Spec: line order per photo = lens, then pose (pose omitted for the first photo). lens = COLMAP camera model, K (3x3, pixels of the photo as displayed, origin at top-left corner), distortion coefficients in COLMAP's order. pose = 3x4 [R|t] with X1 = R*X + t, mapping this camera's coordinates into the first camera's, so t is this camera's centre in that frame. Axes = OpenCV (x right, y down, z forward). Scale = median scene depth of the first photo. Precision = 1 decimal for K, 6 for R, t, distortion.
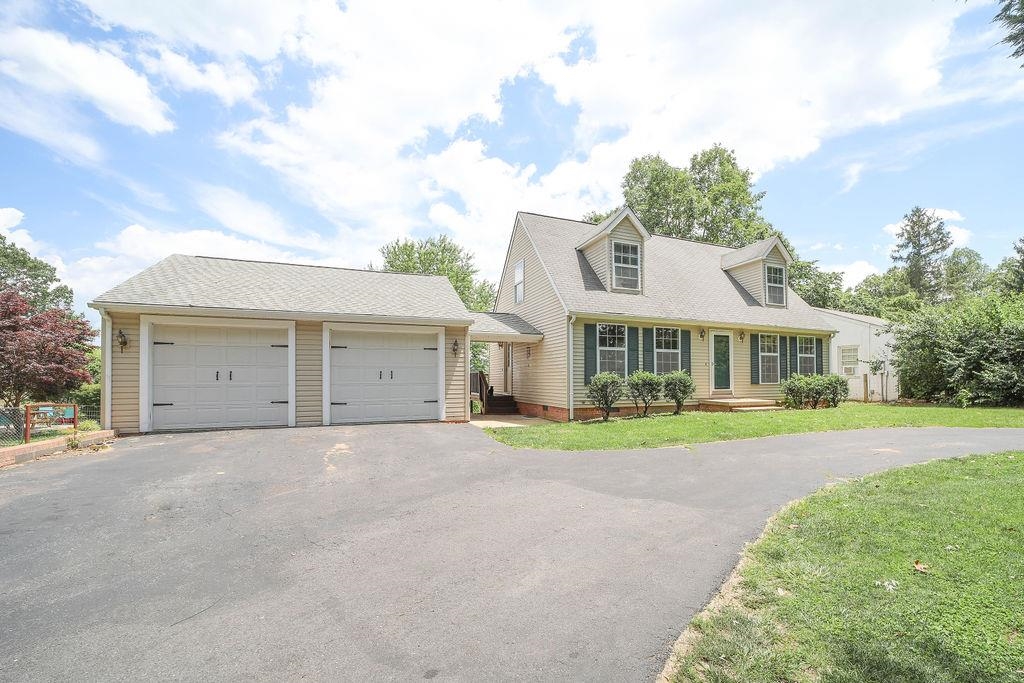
lens RADIAL K [[442.8, 0, 556.8], [0, 442.8, 409.2], [0, 0, 1]] dist [-0.054207, 0.012823]
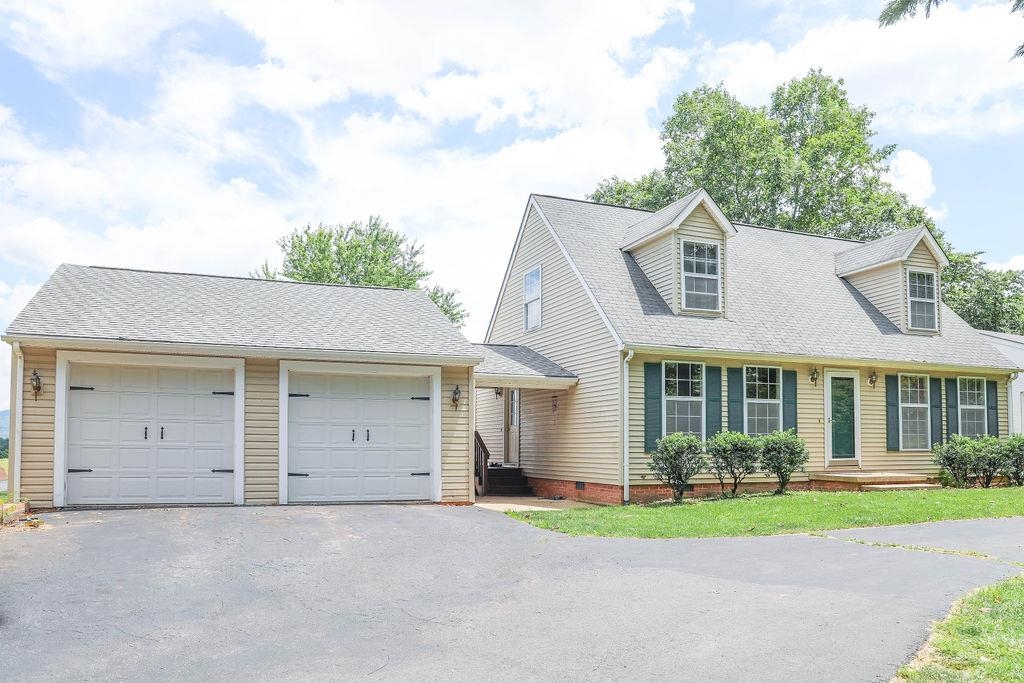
lens RADIAL K [[737.6, 0, 511.2], [0, 737.6, 472.2], [0, 0, 1]] dist [-0.031002, -0.001988]
pose [[0.999411, 0.001694, -0.034267, -0.088338], [-0.002855, 0.999422, -0.033881, 0.014690], [0.034190, 0.033959, 0.998838, -0.121658]]
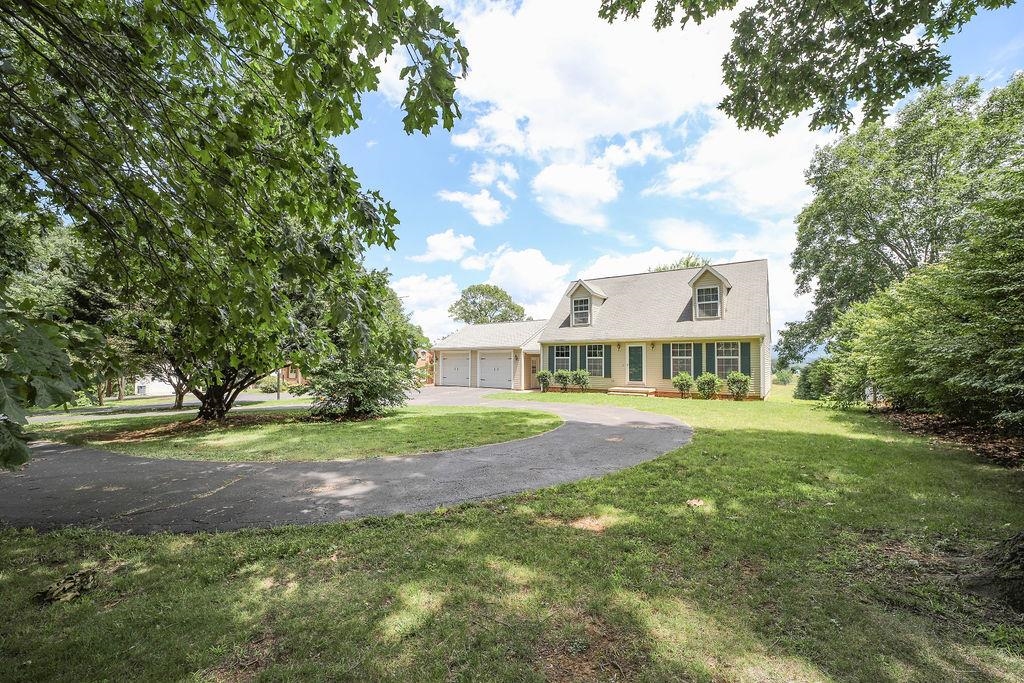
lens RADIAL K [[395.8, 0, 510.8], [0, 395.8, 344.6], [0, 0, 1]] dist [-0.037397, 0.008552]
pose [[0.496067, -0.034156, -0.867612, 1.329646], [-0.065989, 0.994853, -0.076895, -0.041807], [0.865773, 0.095398, 0.491260, -0.038168]]
